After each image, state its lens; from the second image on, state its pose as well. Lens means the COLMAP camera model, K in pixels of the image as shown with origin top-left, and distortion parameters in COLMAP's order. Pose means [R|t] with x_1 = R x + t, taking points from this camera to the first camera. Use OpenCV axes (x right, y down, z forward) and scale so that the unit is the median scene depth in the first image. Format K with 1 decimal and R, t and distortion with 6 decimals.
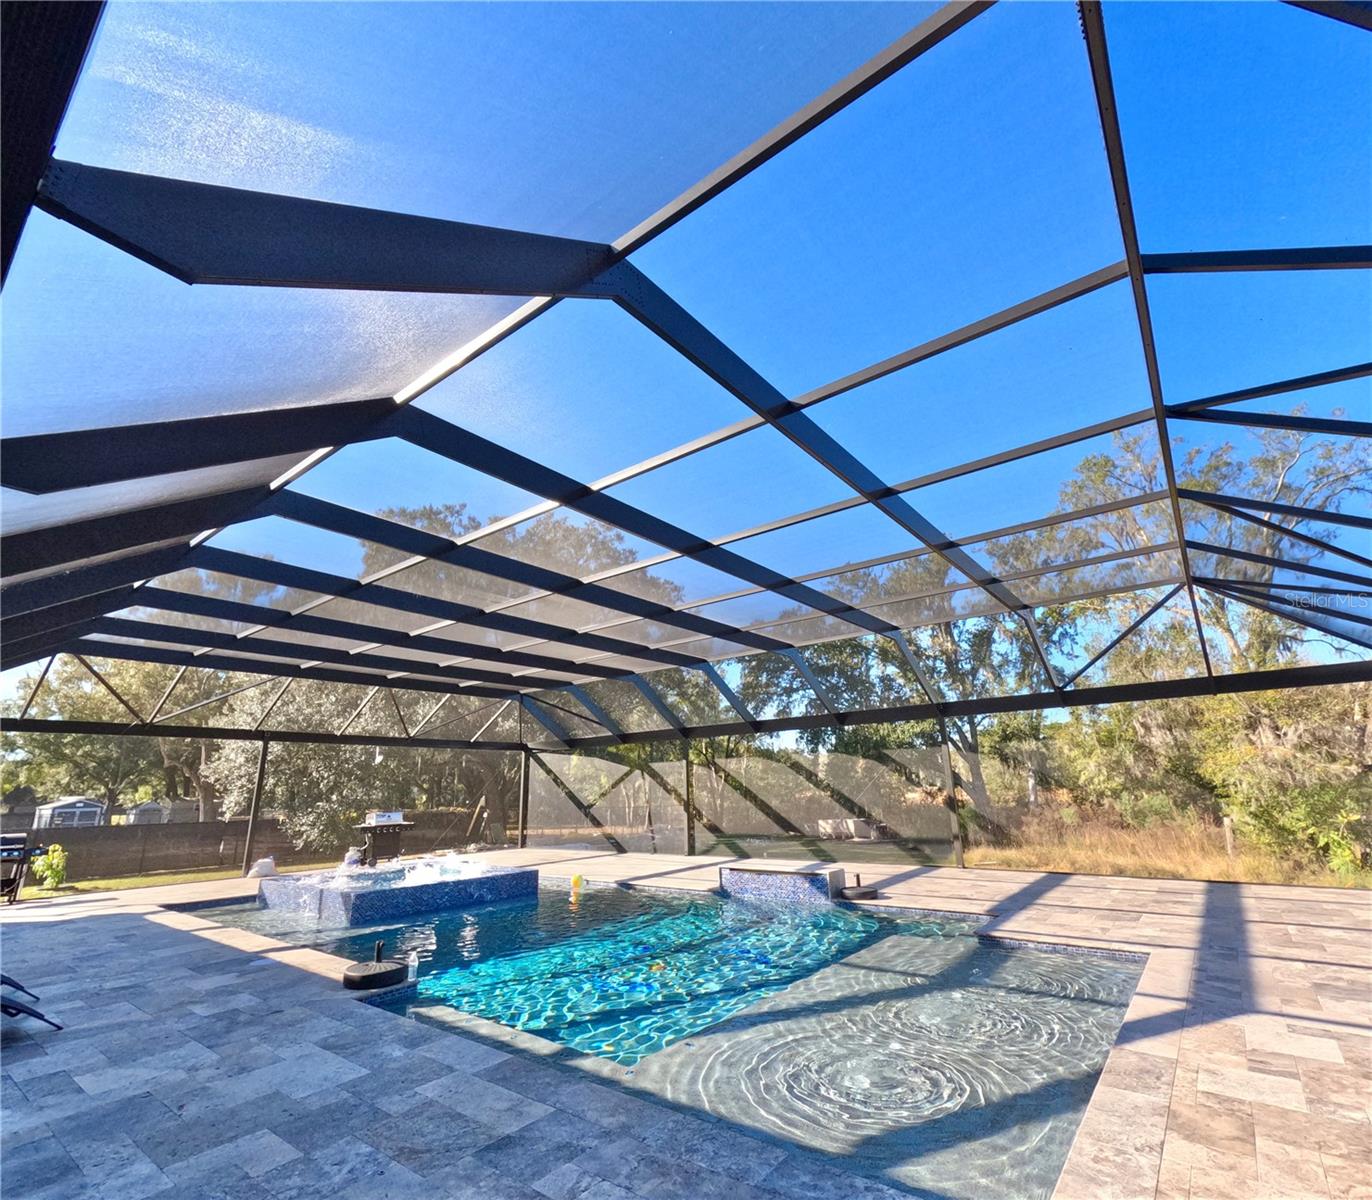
lens RADIAL K [[653.6, 0, 686.0], [0, 653.6, 600.0], [0, 0, 1]] dist [-0.001008, 0.001048]
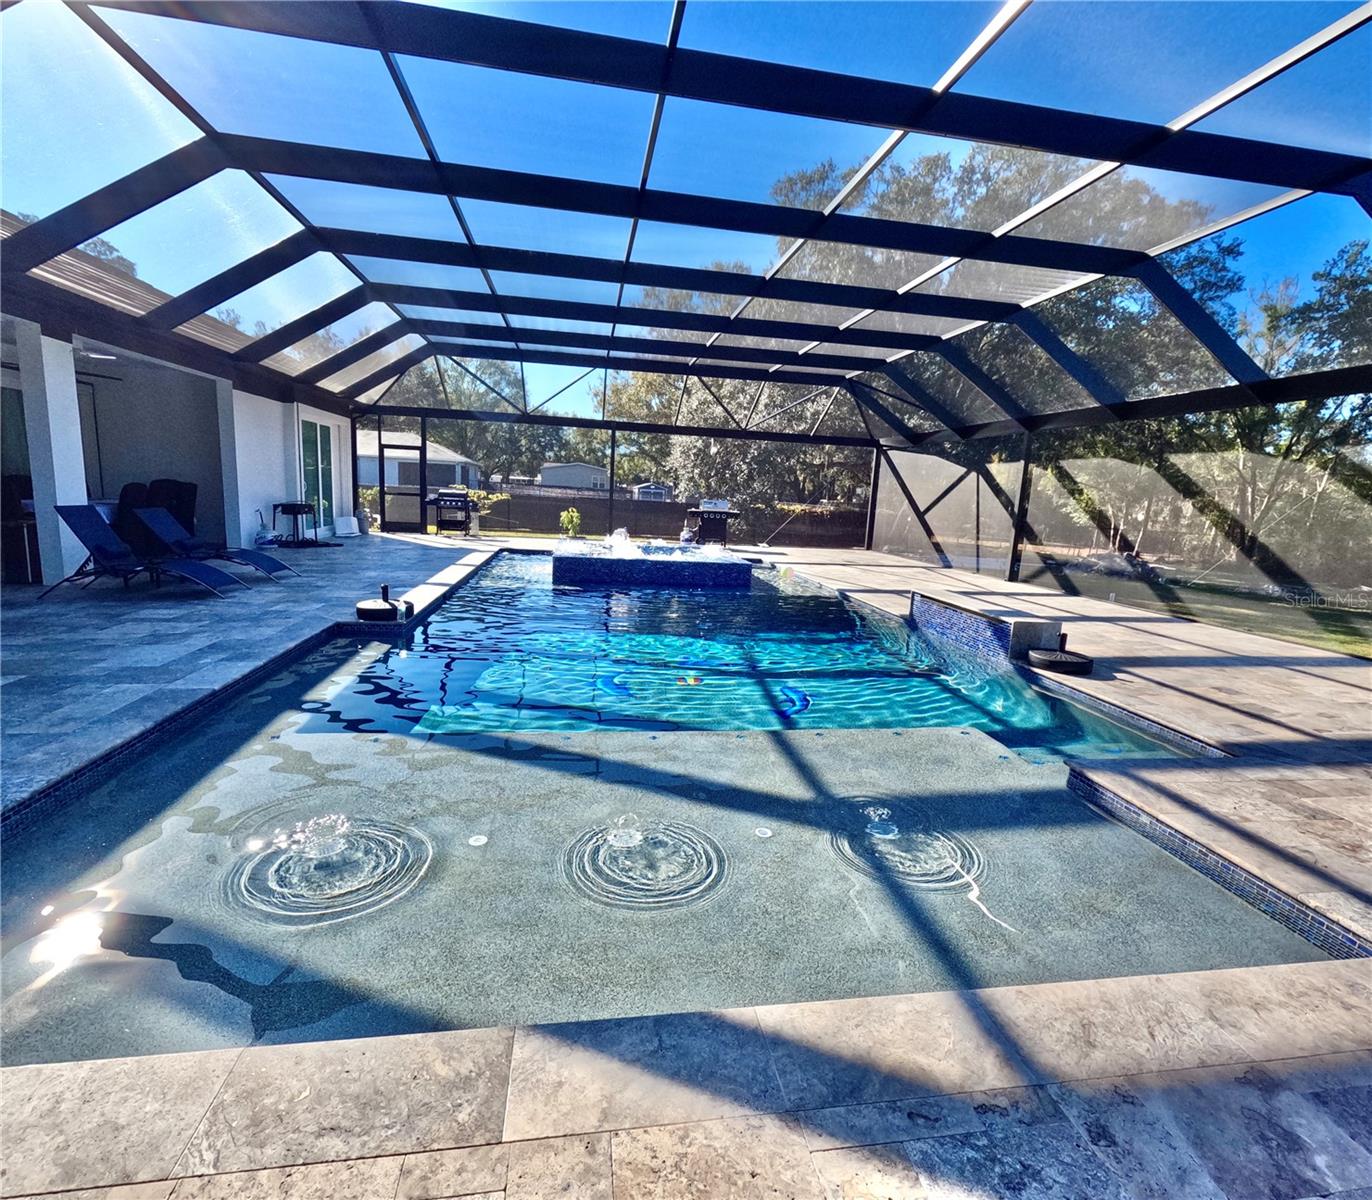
lens RADIAL K [[666.5, 0, 686.0], [0, 666.5, 600.0], [0, 0, 1]] dist [-0.072875, 0.000019]
pose [[0.736016, 0.169316, -0.655449, 0.219990], [0.124422, 0.917890, 0.376826, 0.062160], [0.665432, -0.358902, 0.654515, 0.202821]]
